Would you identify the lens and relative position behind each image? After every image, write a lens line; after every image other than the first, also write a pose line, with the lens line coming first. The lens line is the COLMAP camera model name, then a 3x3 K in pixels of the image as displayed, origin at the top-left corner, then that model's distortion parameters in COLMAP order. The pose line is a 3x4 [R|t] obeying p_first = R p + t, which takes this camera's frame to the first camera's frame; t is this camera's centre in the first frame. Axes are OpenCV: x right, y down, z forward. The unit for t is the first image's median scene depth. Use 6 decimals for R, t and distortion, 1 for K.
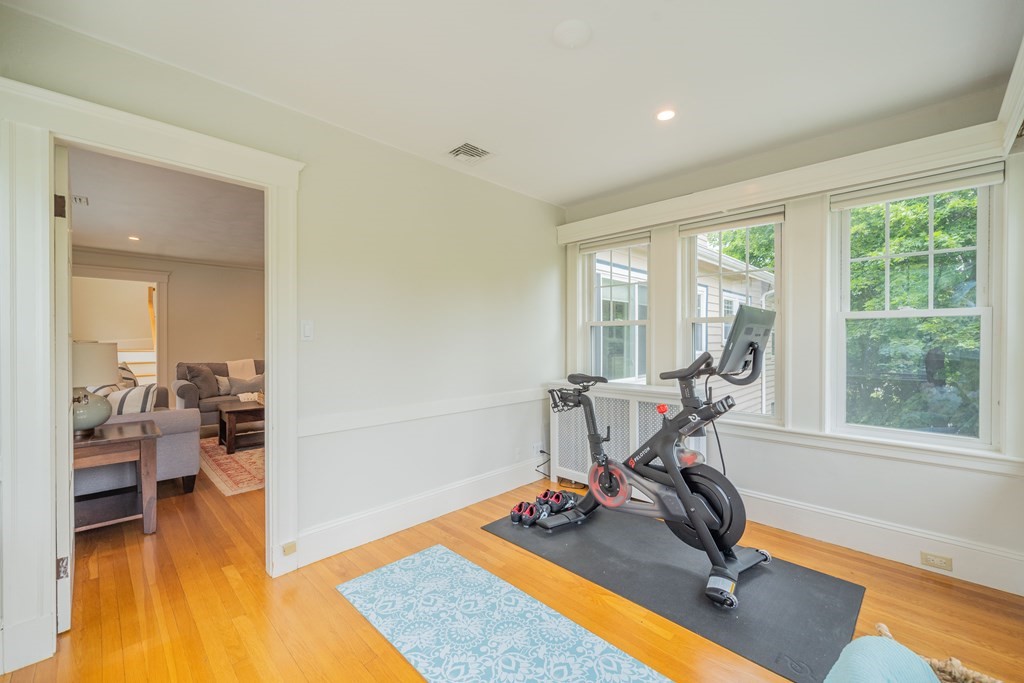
lens RADIAL K [[417.4, 0, 511.2], [0, 417.4, 338.4], [0, 0, 1]] dist [0.000453, 0.000291]
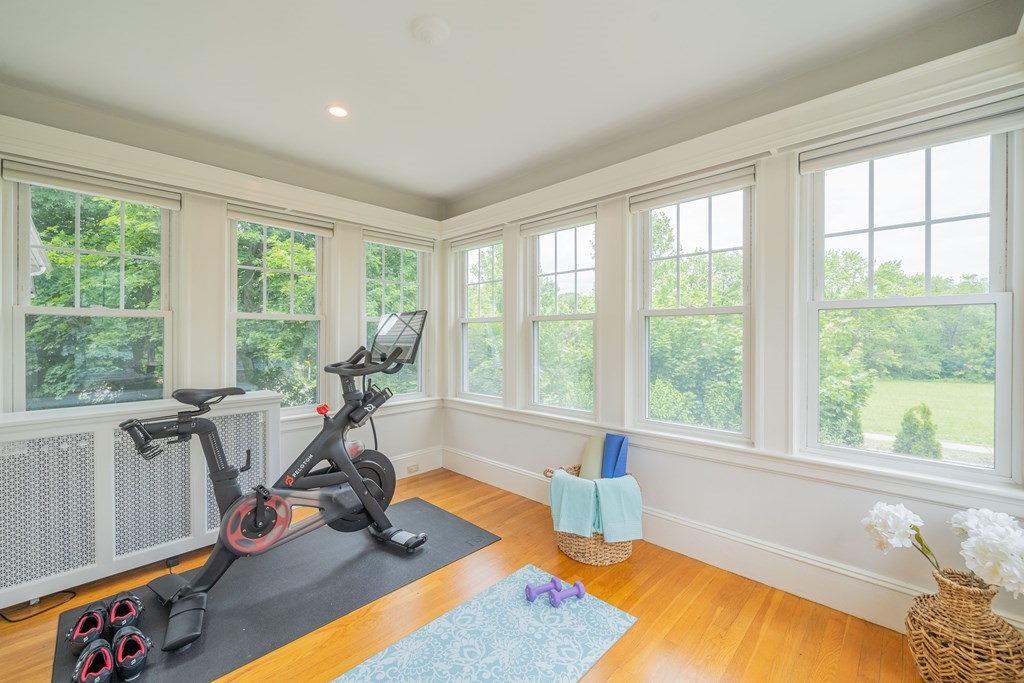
lens RADIAL K [[407.0, 0, 510.5], [0, 407.0, 337.2], [0, 0, 1]] dist [0.000390, -0.000008]
pose [[-0.008279, -0.001823, 0.999964, -0.546013], [0.000996, 0.999998, 0.001831, 0.001764], [-0.999965, 0.001011, -0.008277, 0.548199]]
